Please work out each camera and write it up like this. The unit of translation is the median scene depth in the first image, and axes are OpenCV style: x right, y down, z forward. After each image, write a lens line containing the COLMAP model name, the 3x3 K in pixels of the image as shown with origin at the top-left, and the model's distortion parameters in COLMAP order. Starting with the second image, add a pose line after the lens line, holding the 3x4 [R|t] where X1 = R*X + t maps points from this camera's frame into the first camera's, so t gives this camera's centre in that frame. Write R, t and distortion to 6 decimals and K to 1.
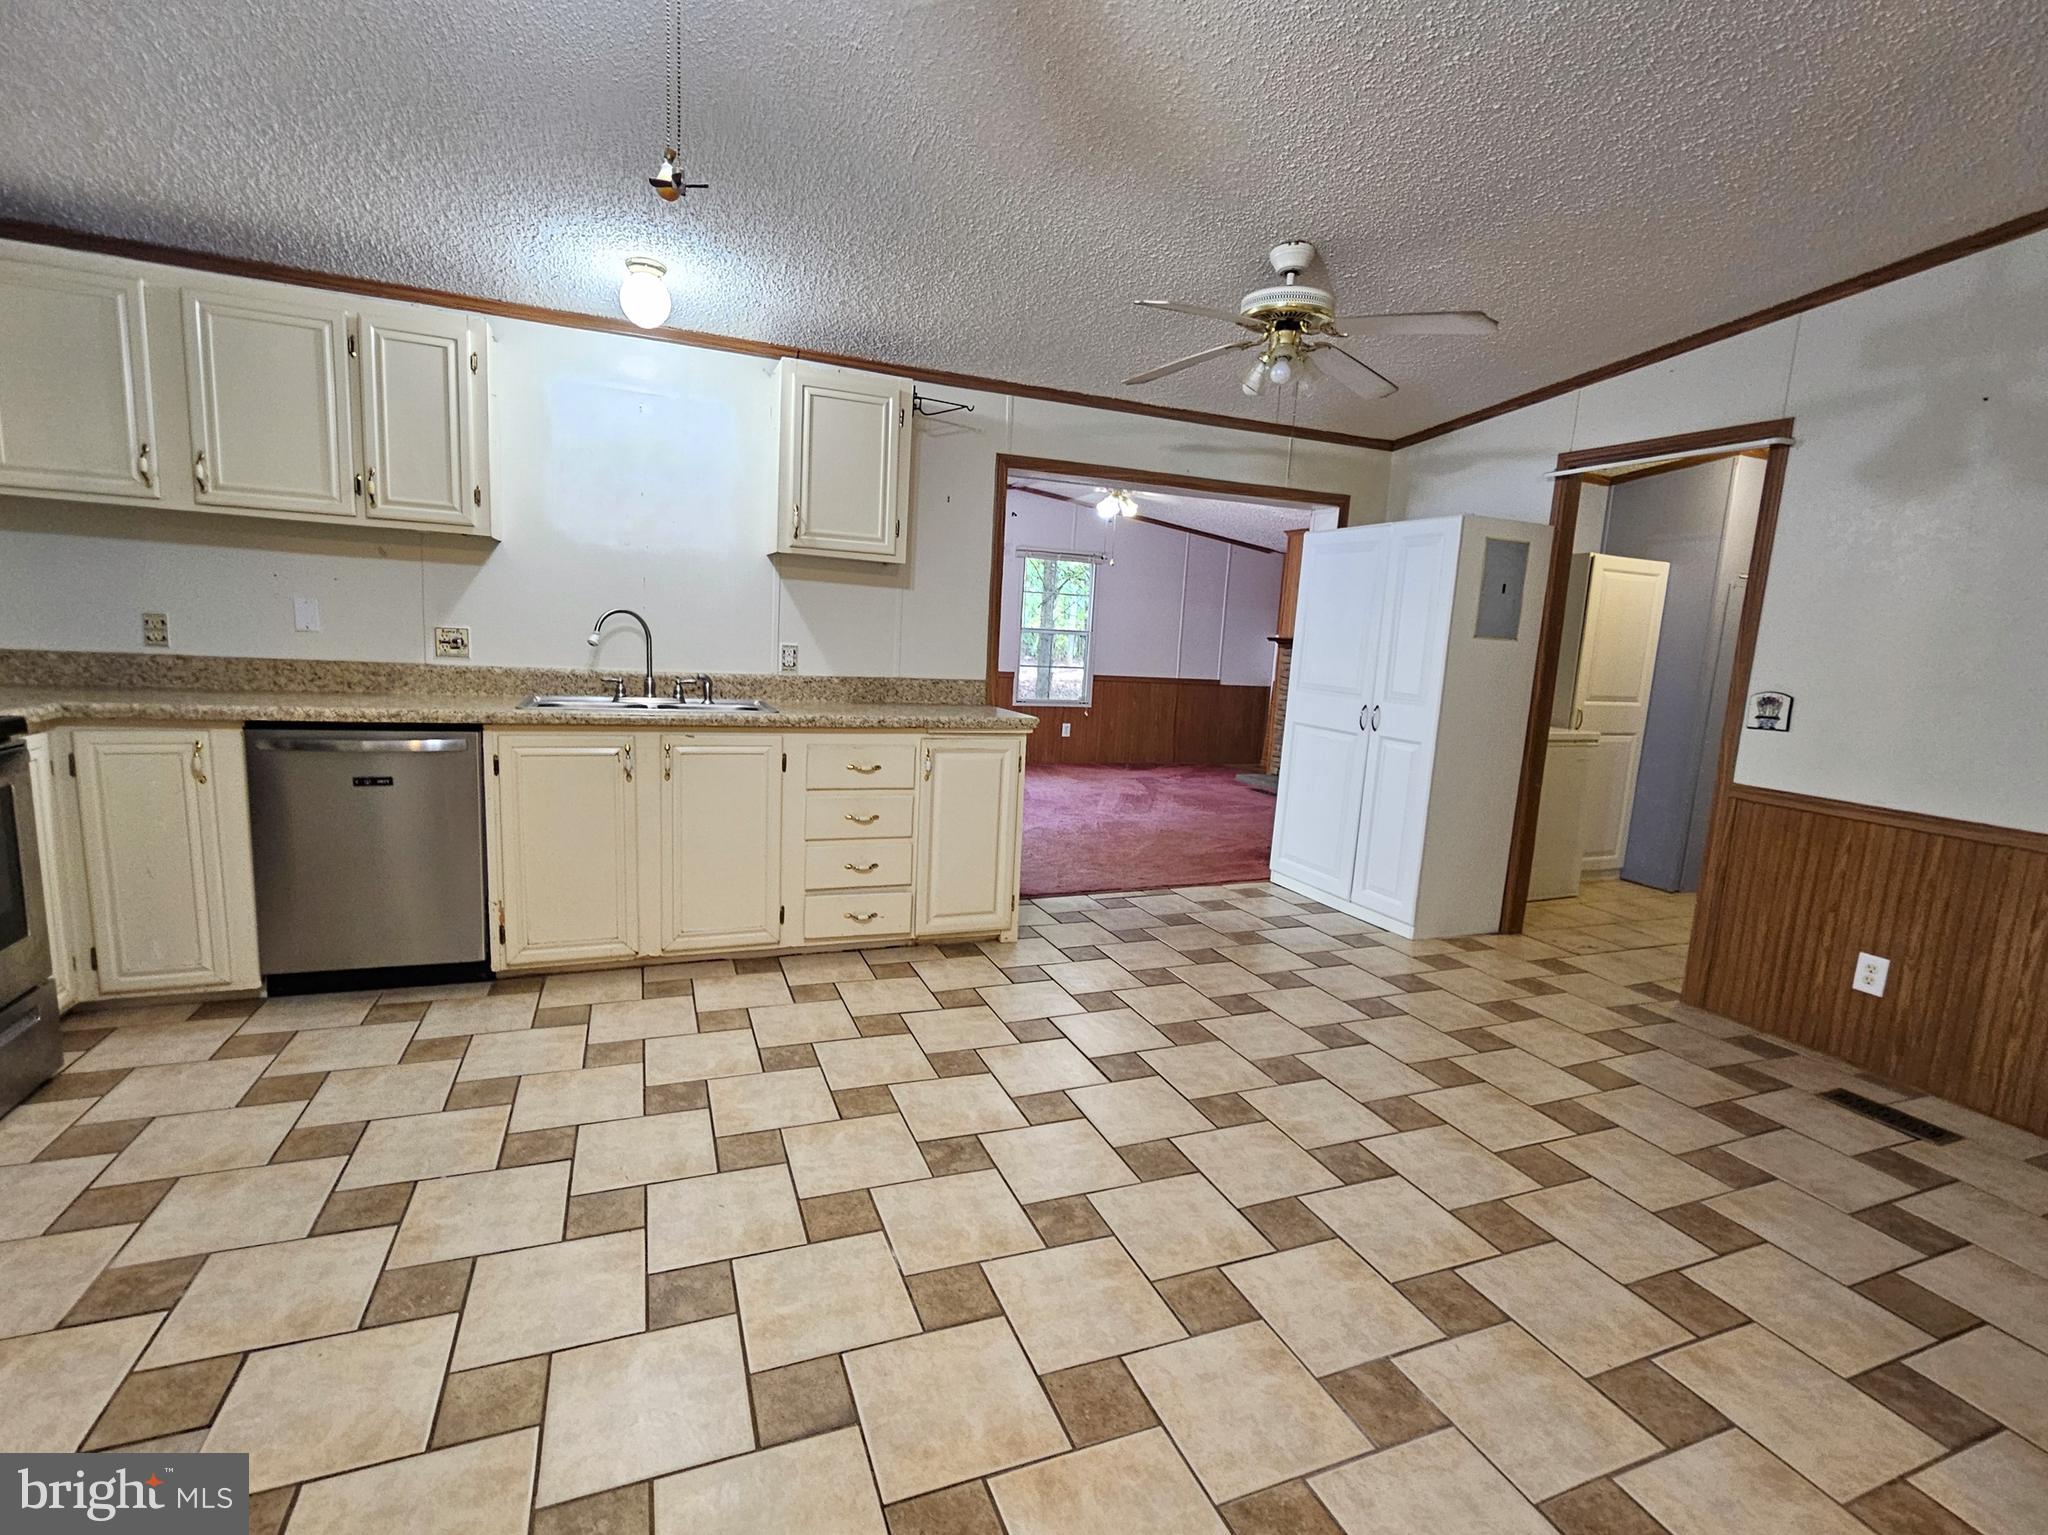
lens RADIAL K [[942.5, 0, 1019.5], [0, 942.5, 770.0], [0, 0, 1]] dist [-0.009249, -0.000203]
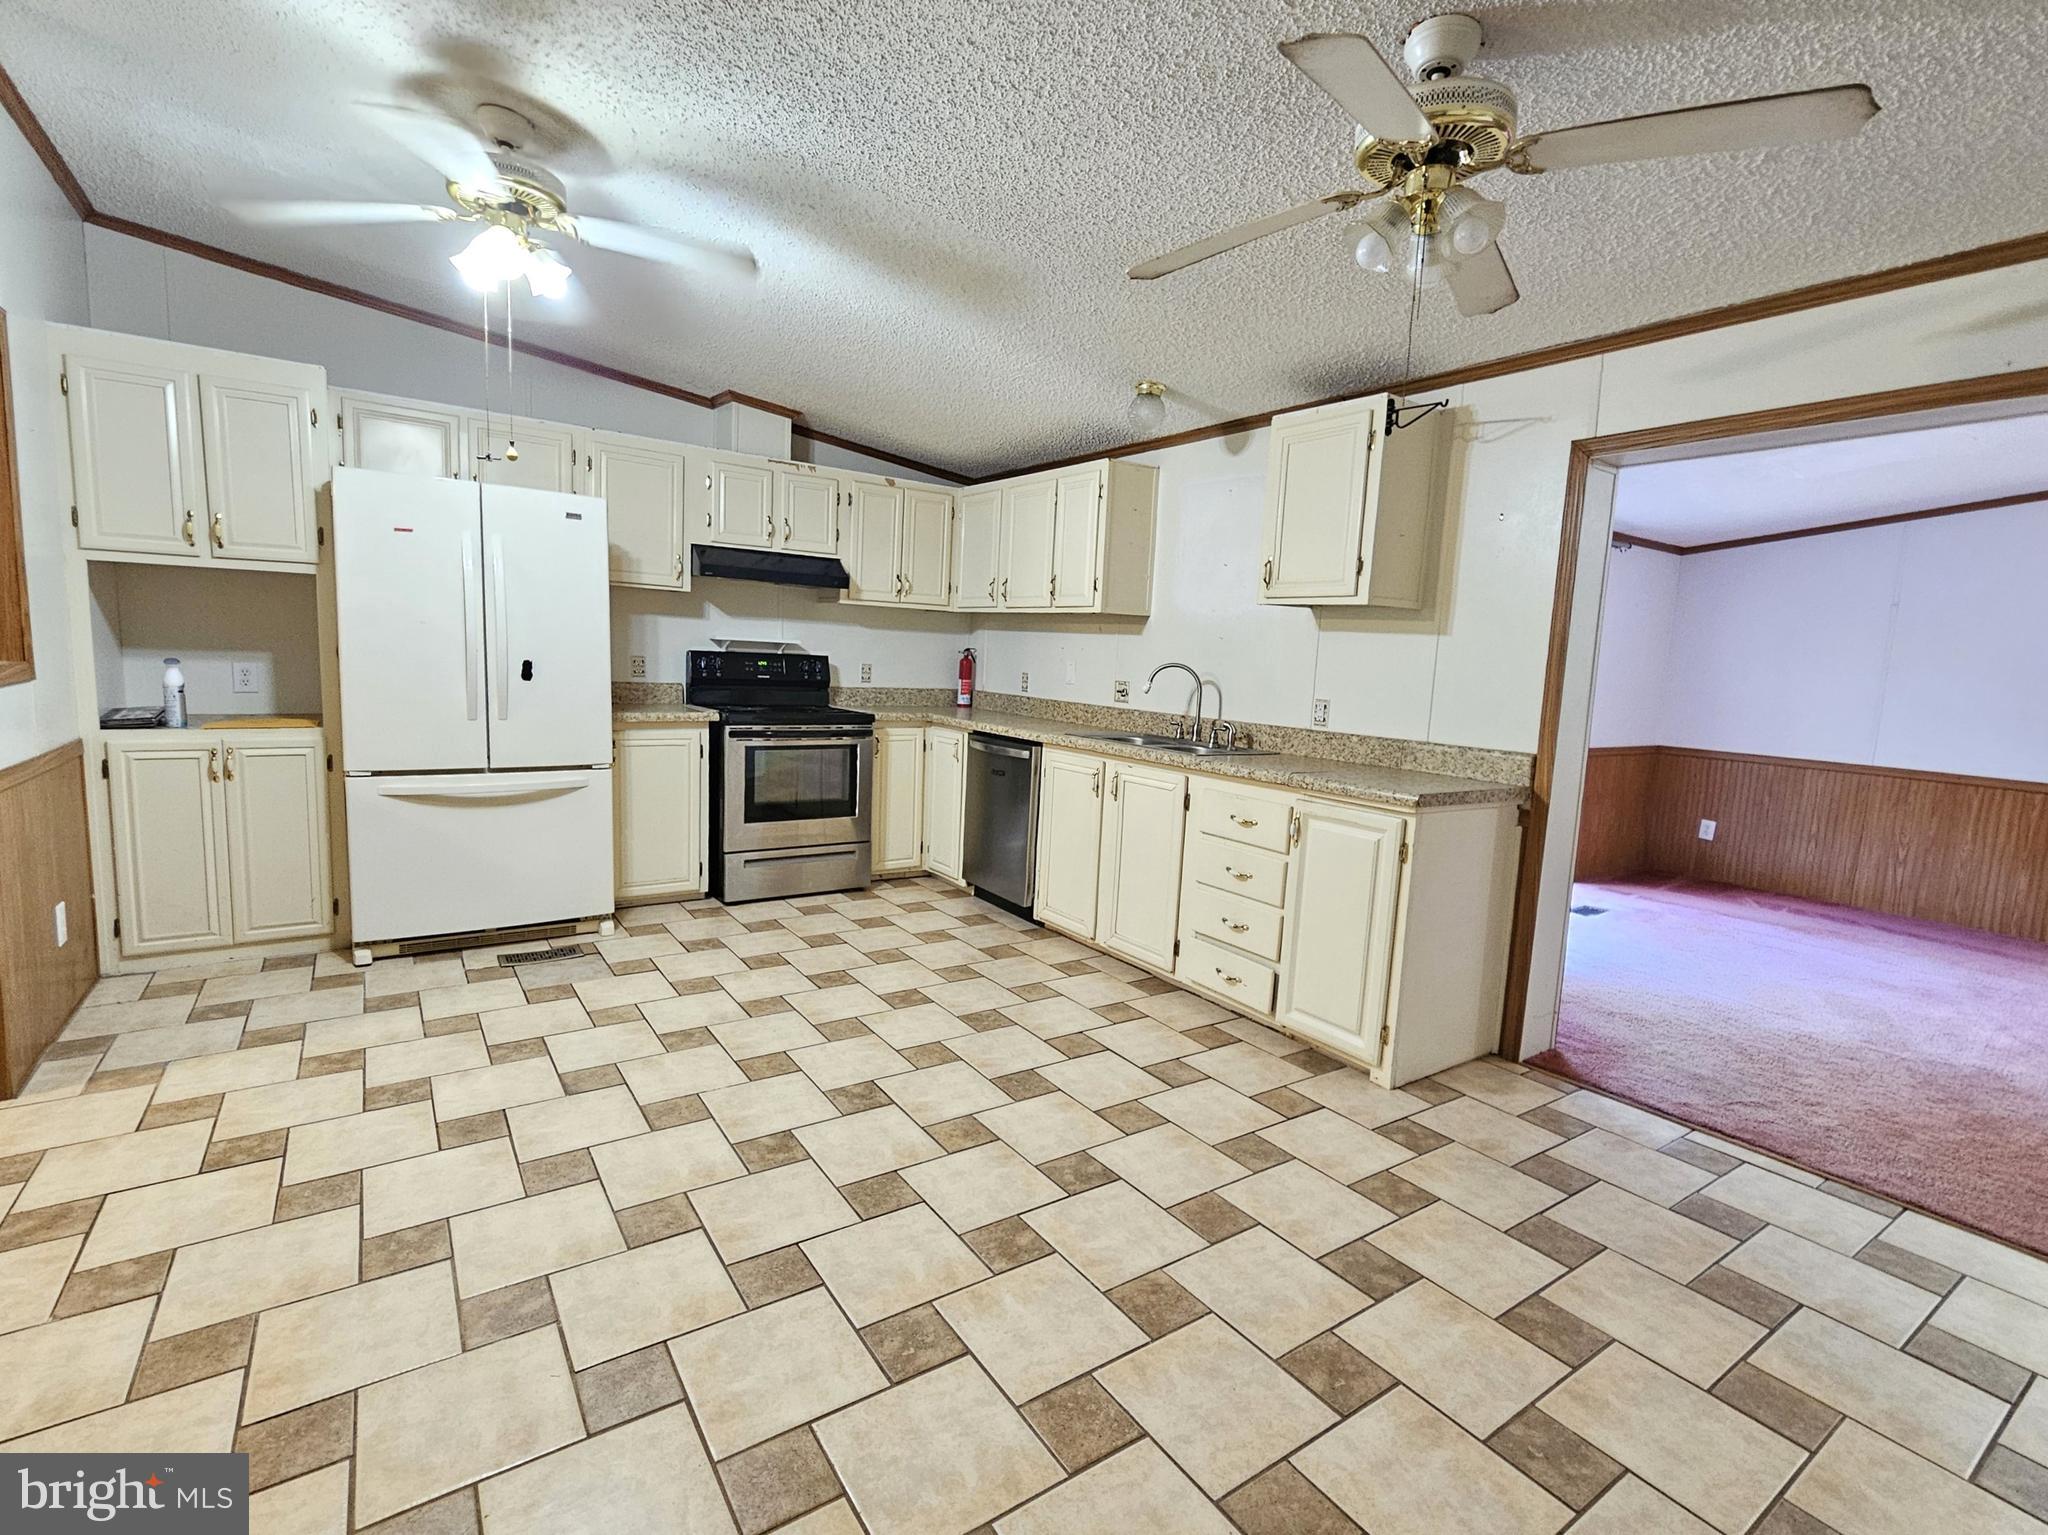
lens RADIAL K [[942.5, 0, 1019.5], [0, 942.5, 770.0], [0, 0, 1]] dist [-0.009249, -0.000203]
pose [[0.212821, 0.077551, -0.974009, 0.792828], [-0.177073, 0.983400, 0.039608, -0.056351], [0.960912, 0.164041, 0.223020, 0.626641]]
